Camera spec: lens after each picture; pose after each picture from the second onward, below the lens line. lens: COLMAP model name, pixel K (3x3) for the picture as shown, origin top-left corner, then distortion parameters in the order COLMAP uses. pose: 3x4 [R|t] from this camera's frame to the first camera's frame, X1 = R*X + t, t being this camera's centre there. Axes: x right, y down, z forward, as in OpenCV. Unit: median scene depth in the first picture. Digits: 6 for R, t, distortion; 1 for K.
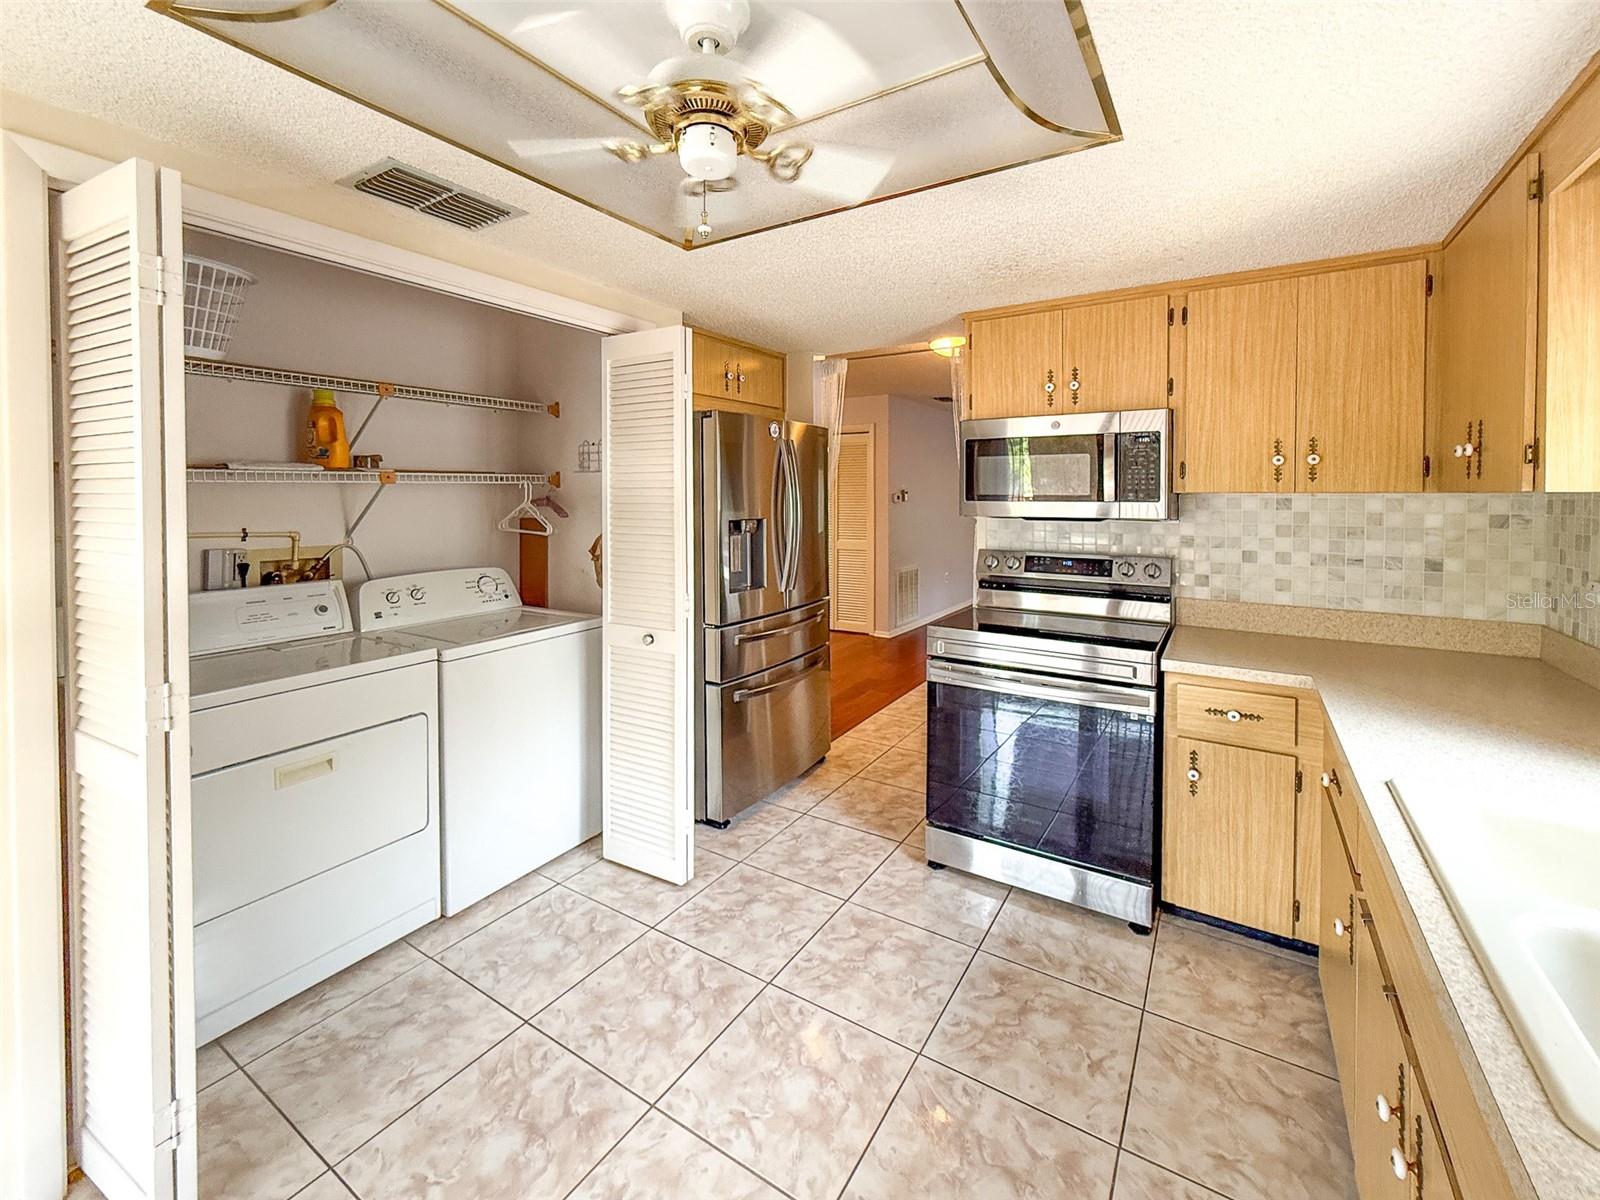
lens RADIAL K [[670.4, 0, 800.0], [0, 670.4, 600.0], [0, 0, 1]] dist [0.000756, 0.000095]
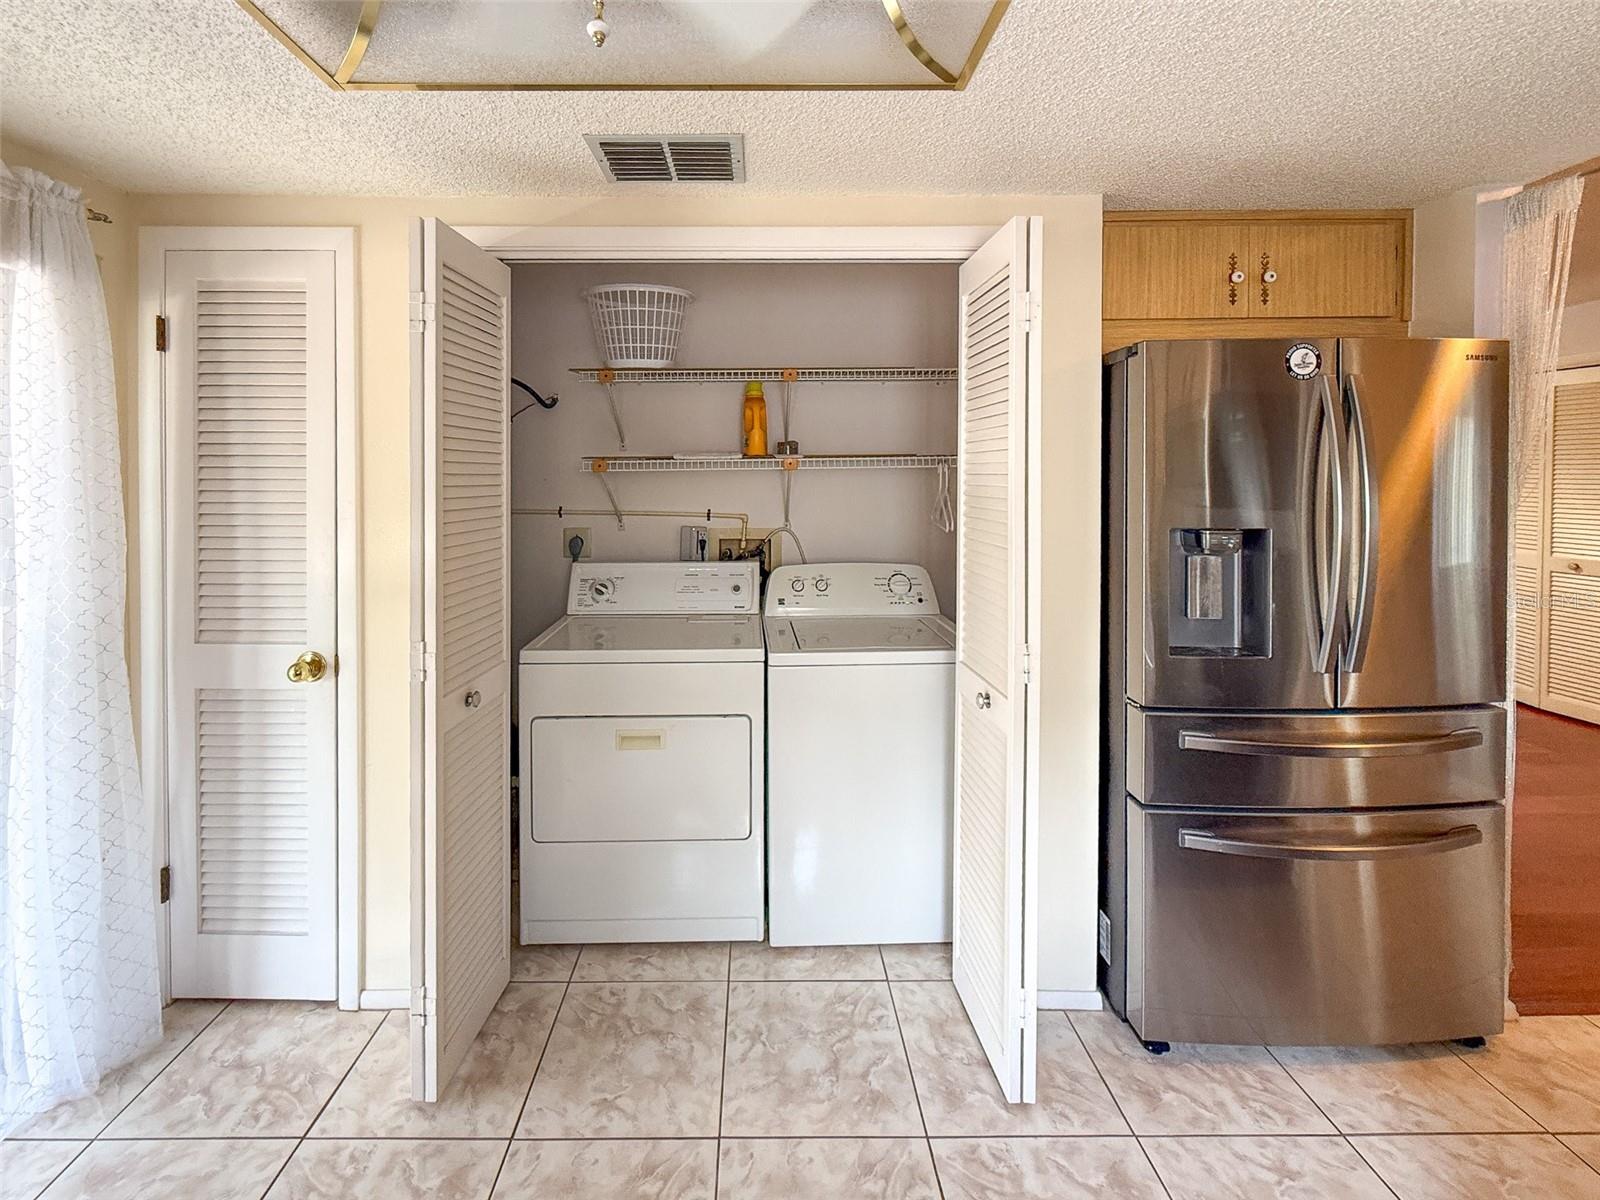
lens RADIAL K [[699.2, 0, 800.9], [0, 699.2, 529.5], [0, 0, 1]] dist [0.000147, -0.000040]
pose [[0.541825, 0.066176, -0.837882, 0.238522], [-0.126533, 0.991956, -0.003479, -0.081207], [0.830912, 0.107904, 0.545840, 0.441231]]
